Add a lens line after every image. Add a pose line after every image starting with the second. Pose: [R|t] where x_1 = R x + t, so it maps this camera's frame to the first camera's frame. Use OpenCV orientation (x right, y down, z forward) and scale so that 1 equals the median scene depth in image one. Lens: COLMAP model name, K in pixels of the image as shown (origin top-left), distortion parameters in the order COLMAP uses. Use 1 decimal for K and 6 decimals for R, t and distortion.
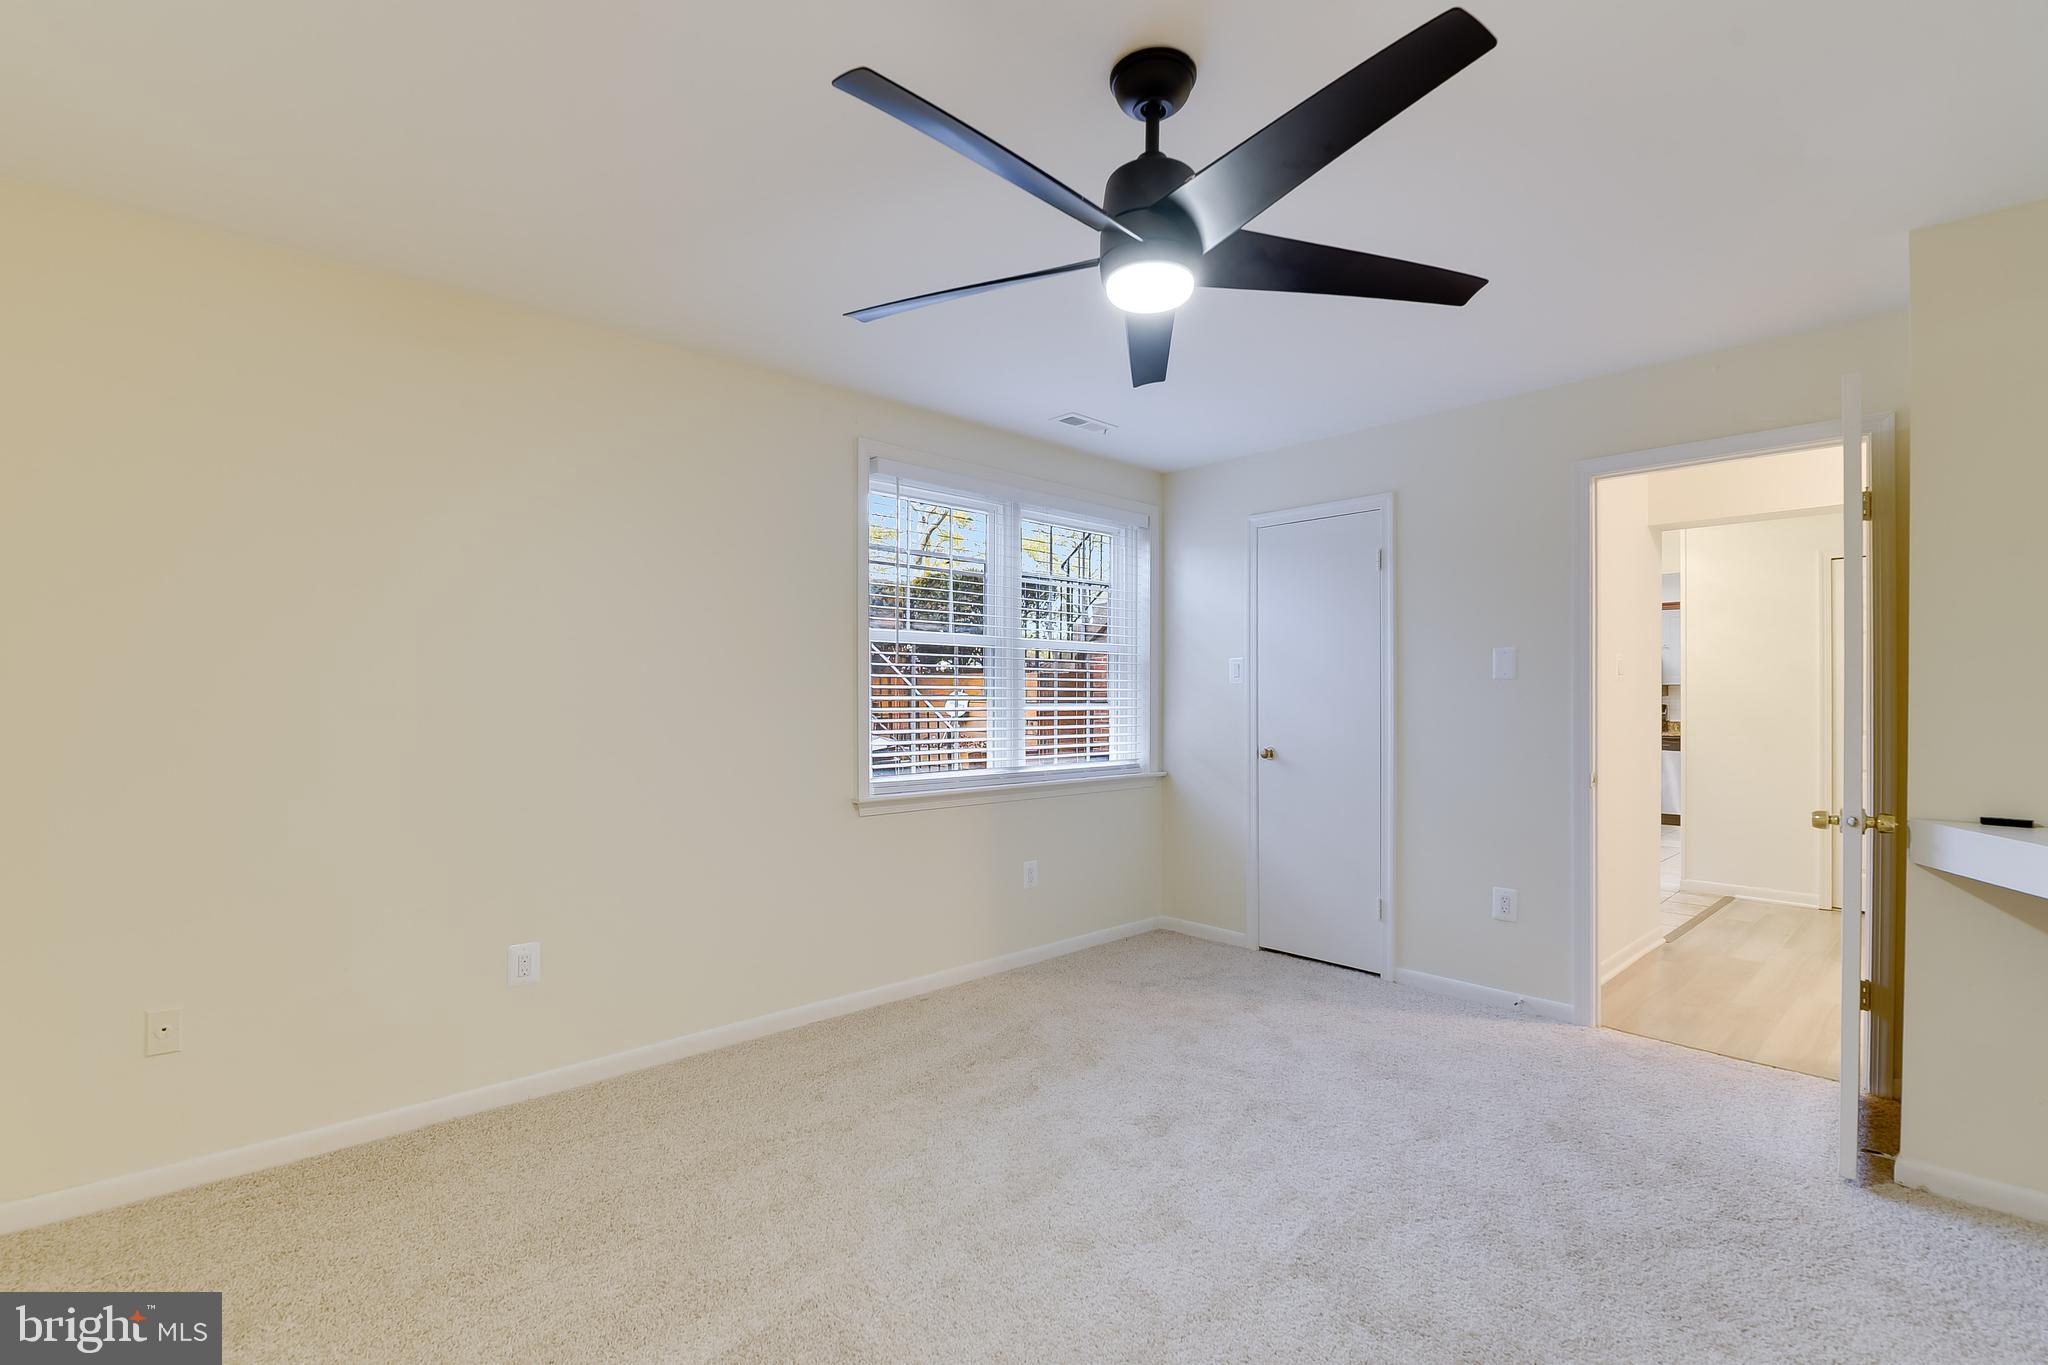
lens RADIAL K [[899.1, 0, 1018.9], [0, 899.1, 696.0], [0, 0, 1]] dist [-0.002627, -0.008304]
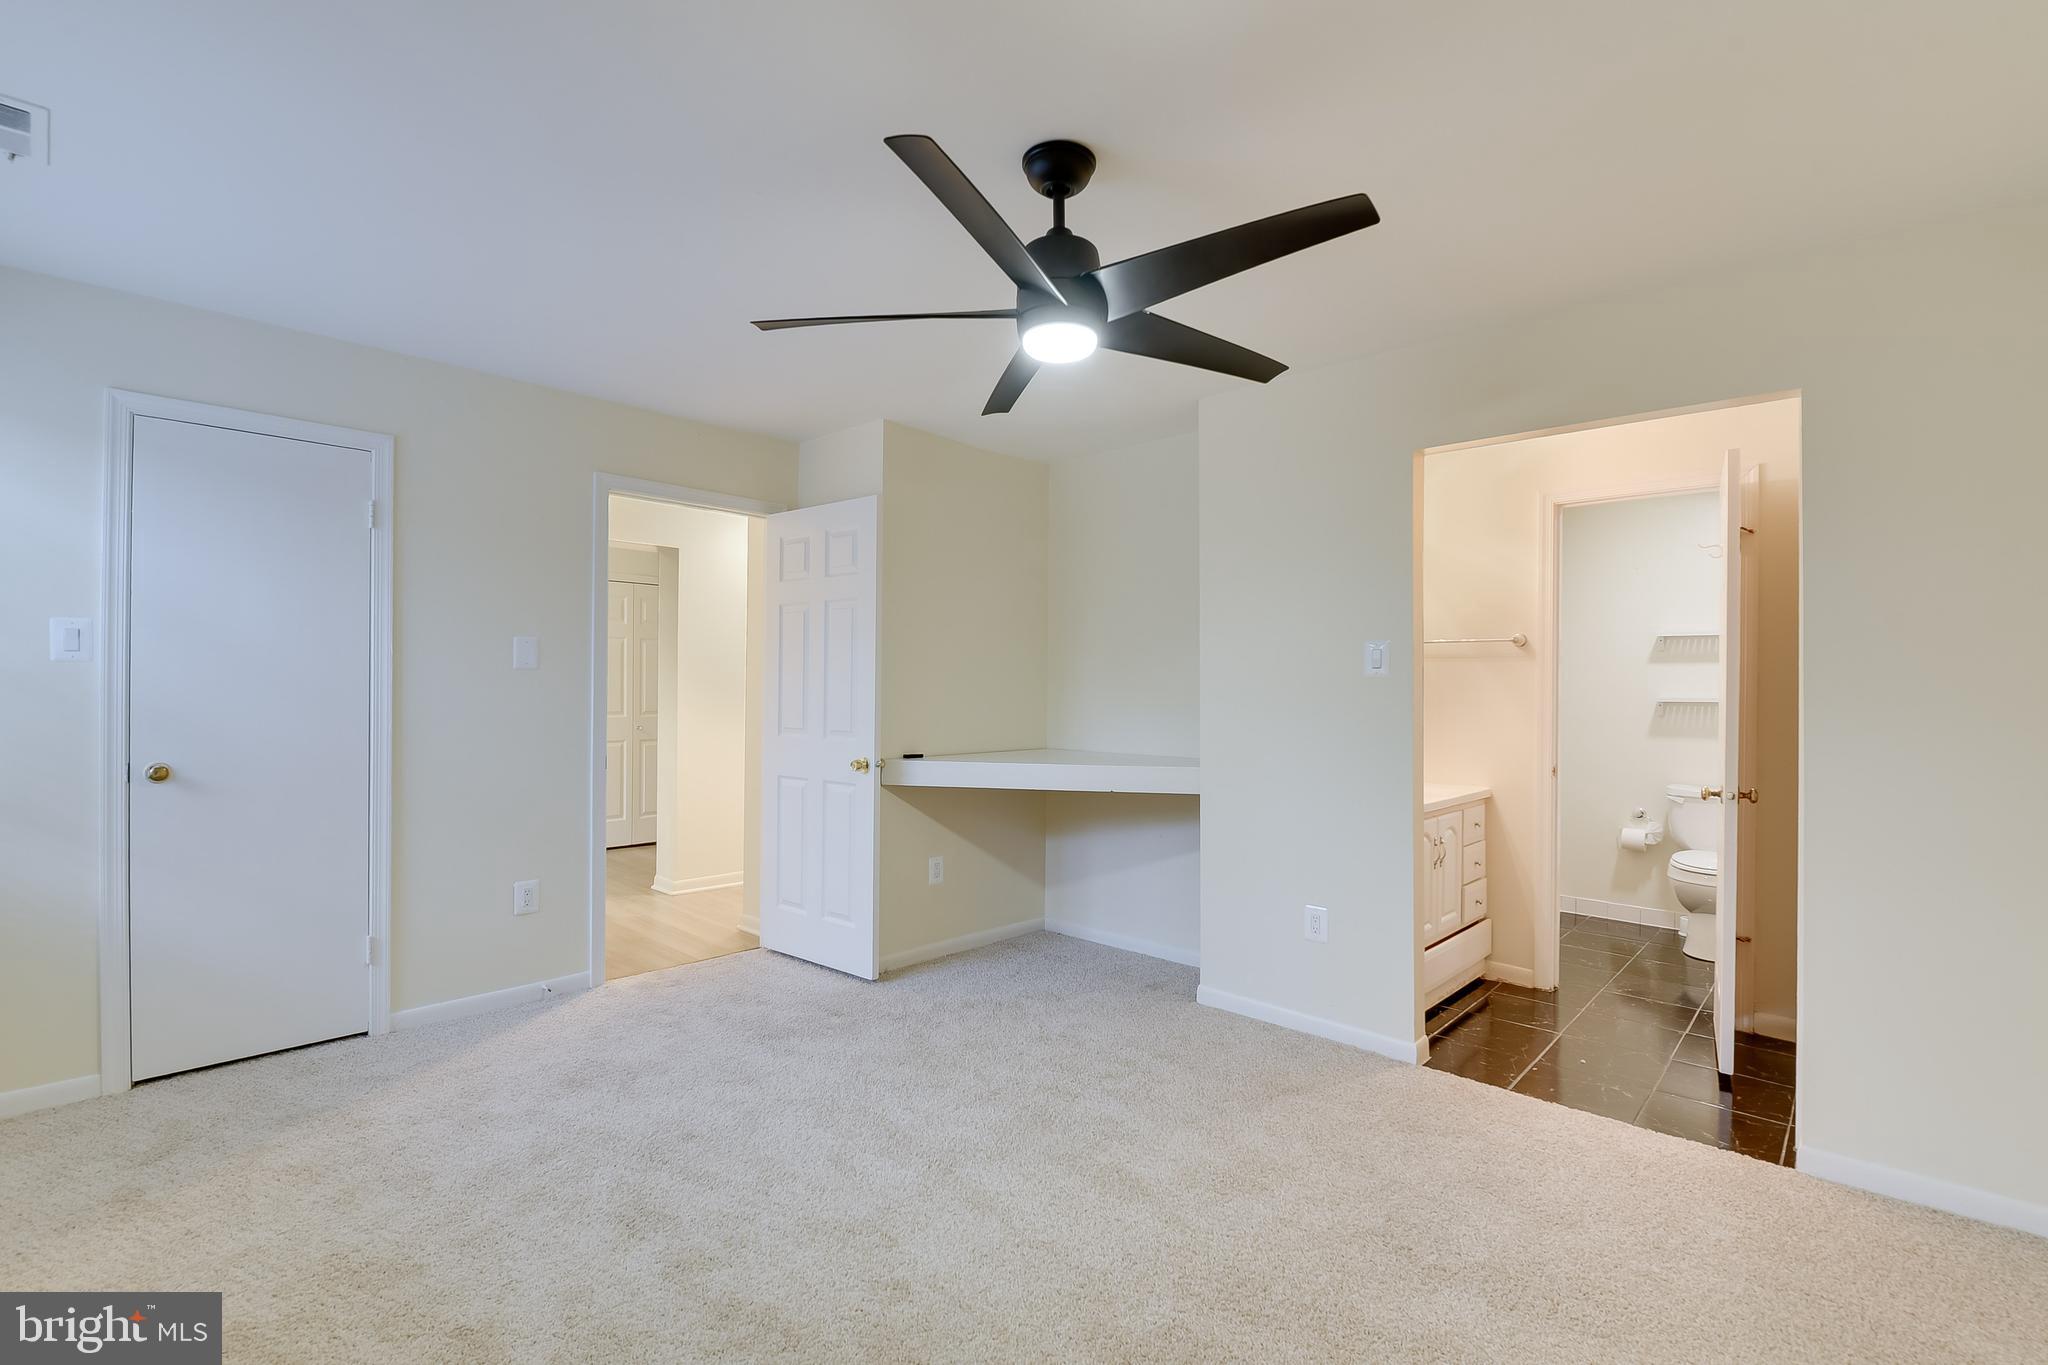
lens RADIAL K [[899.1, 0, 1018.9], [0, 899.1, 696.0], [0, 0, 1]] dist [-0.002627, -0.008304]
pose [[-0.040648, -0.007880, 0.999142, -0.441328], [-0.003163, 0.999965, 0.007758, 0.002736], [-0.999169, -0.002845, -0.040671, 0.482853]]
